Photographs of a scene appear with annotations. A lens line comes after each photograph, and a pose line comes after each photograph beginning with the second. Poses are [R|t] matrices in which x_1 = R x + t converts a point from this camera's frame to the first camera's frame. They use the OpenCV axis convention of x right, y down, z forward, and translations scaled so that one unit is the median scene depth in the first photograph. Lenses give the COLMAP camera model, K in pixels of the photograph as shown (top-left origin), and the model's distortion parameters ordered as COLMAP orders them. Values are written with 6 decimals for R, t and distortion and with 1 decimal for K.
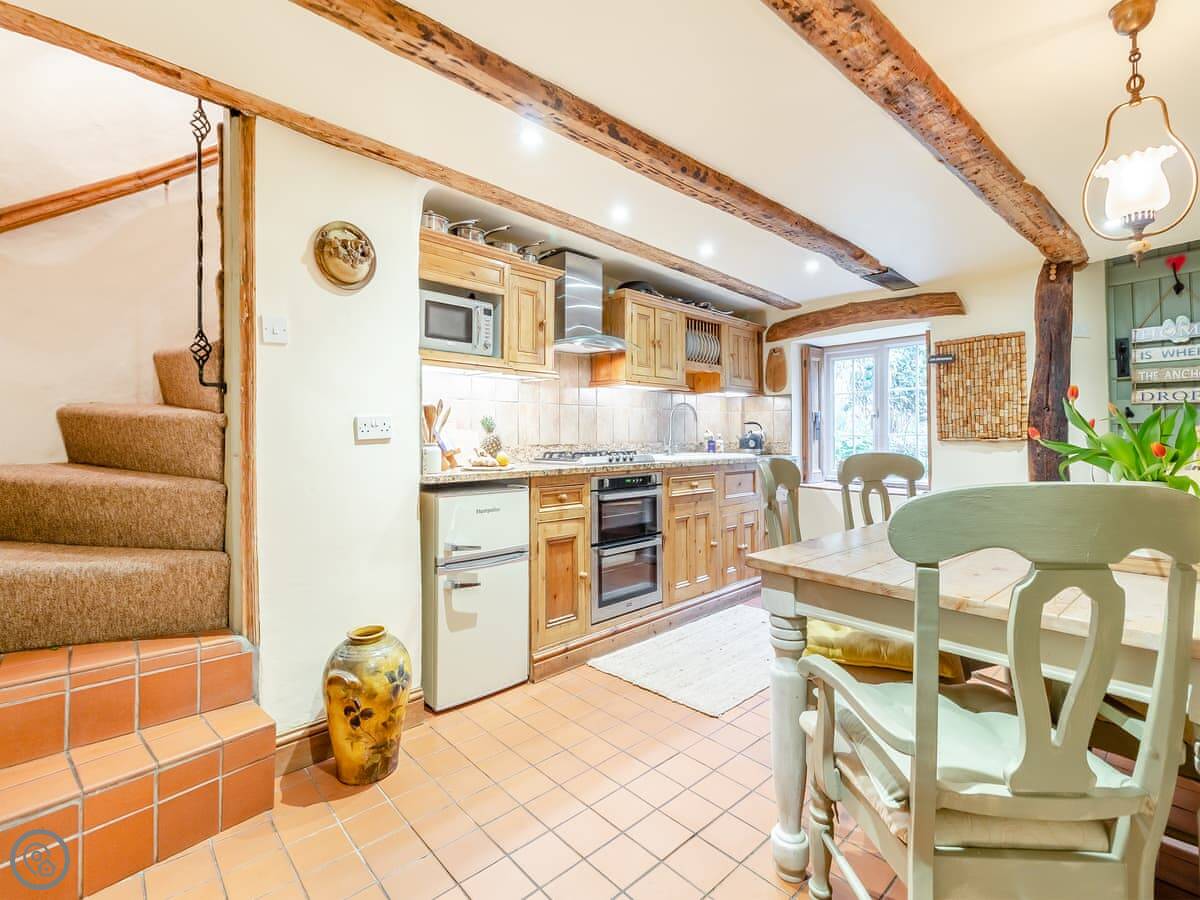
lens RADIAL K [[552.1, 0, 598.7], [0, 552.1, 446.5], [0, 0, 1]] dist [-0.005817, 0.001986]
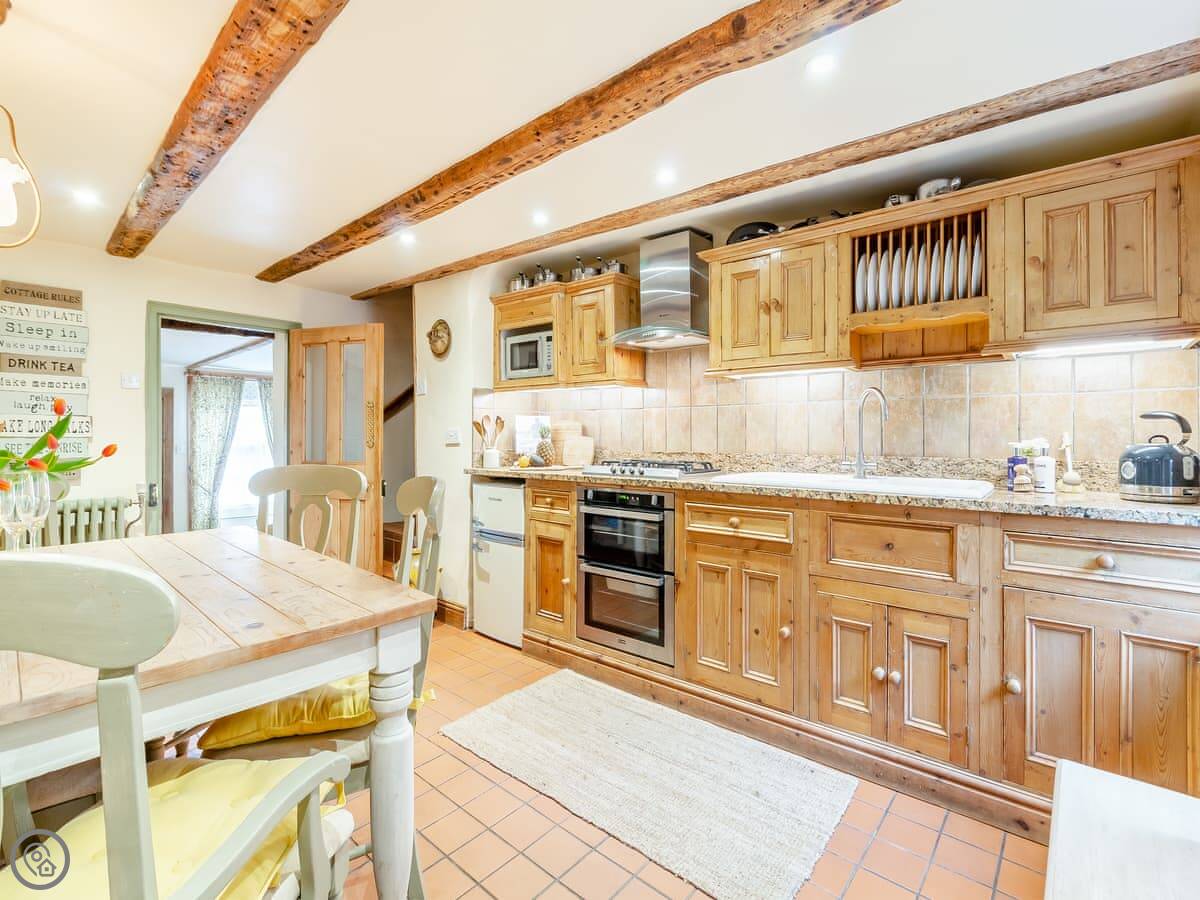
lens RADIAL K [[566.3, 0, 600.0], [0, 566.3, 450.0], [0, 0, 1]] dist [-0.001140, -0.000253]
pose [[0.107654, 0.028984, -0.993766, 0.966338], [-0.019187, 0.999449, 0.027071, -0.035364], [0.994003, 0.016153, 0.108150, 0.913784]]
